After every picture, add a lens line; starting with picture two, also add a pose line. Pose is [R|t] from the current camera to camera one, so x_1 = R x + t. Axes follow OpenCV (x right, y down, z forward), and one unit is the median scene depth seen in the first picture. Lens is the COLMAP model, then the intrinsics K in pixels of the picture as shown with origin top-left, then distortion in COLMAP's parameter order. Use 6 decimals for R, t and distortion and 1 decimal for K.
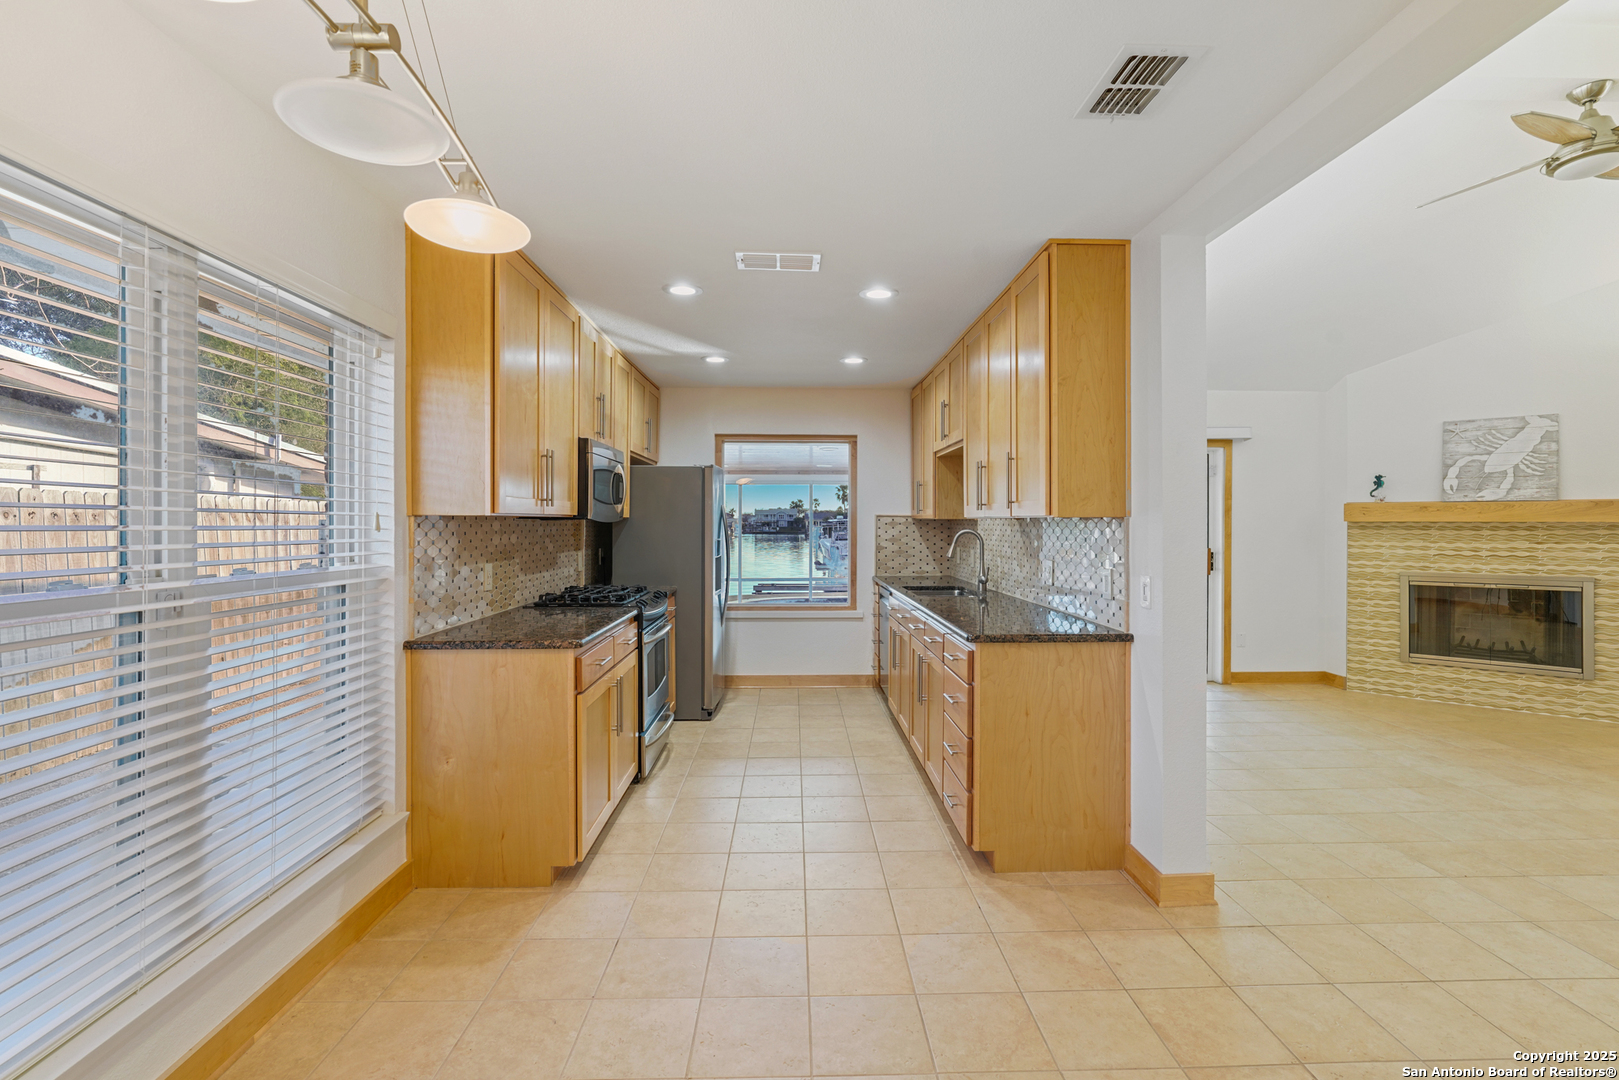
lens RADIAL K [[737.9, 0, 802.4], [0, 737.9, 551.2], [0, 0, 1]] dist [-0.003866, 0.000922]
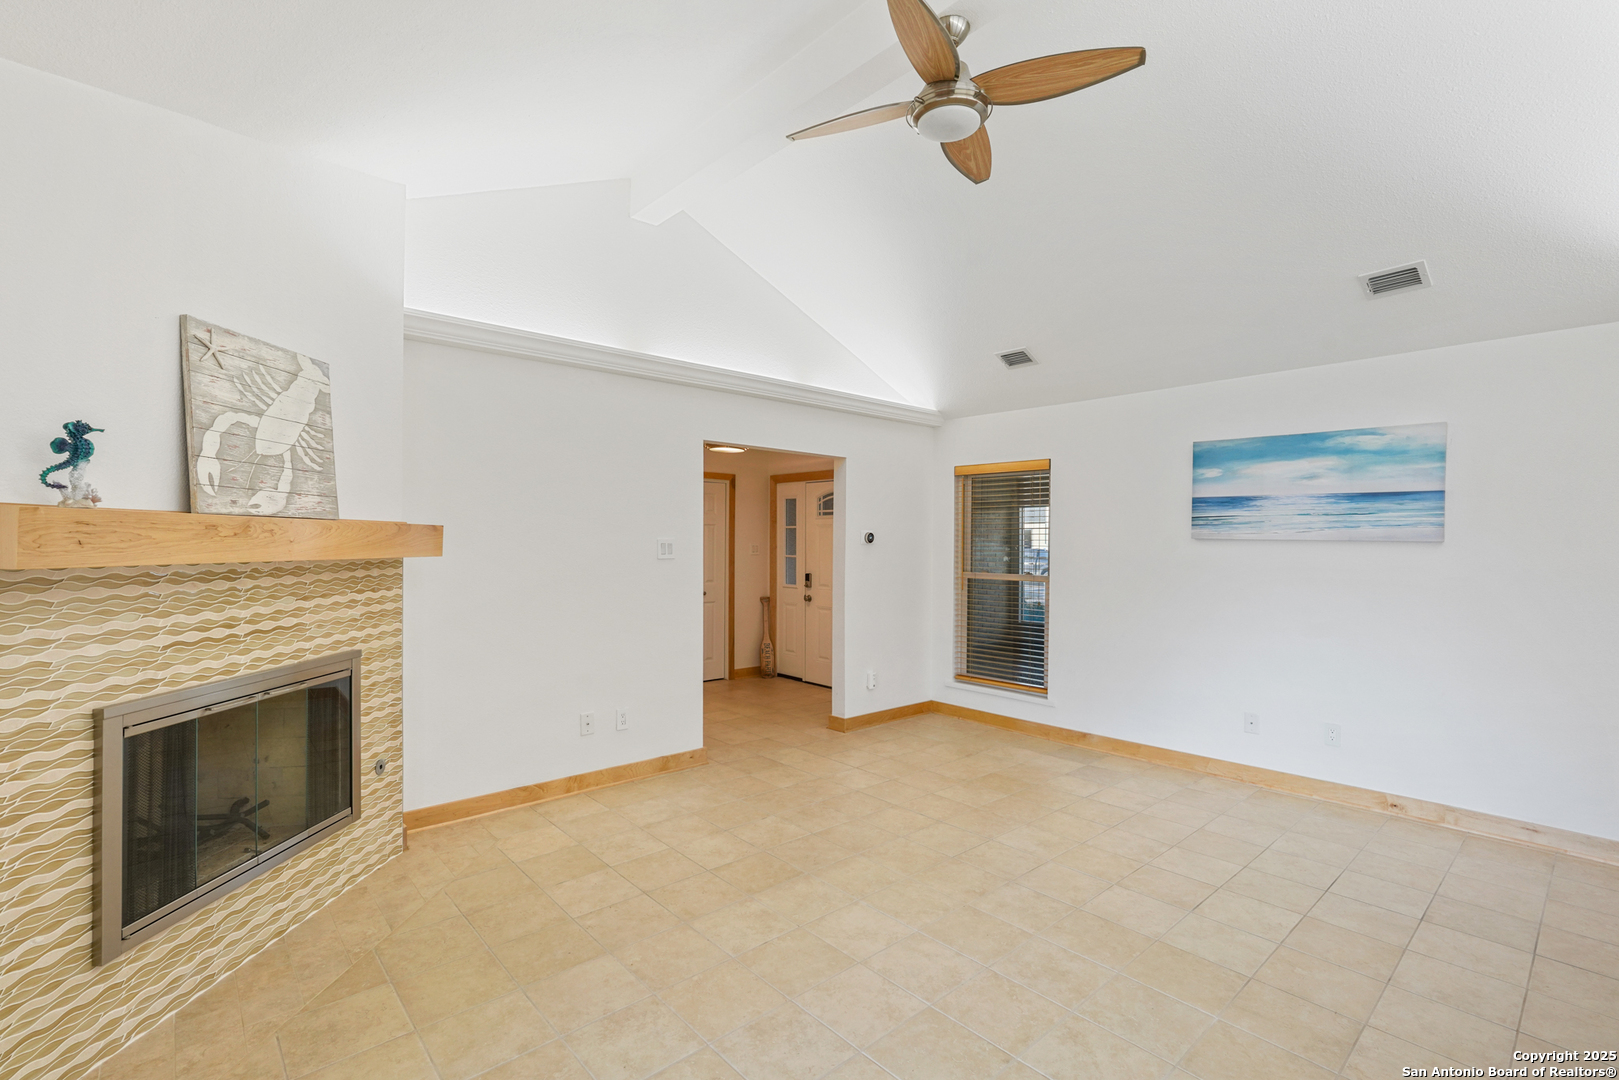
lens RADIAL K [[733.3, 0, 805.3], [0, 733.3, 531.8], [0, 0, 1]] dist [0.001948, 0.000853]
pose [[-0.651880, 0.002583, 0.758318, 0.355425], [0.019756, 0.999713, 0.013578, -0.057555], [-0.758065, 0.023833, -0.651743, 1.042134]]
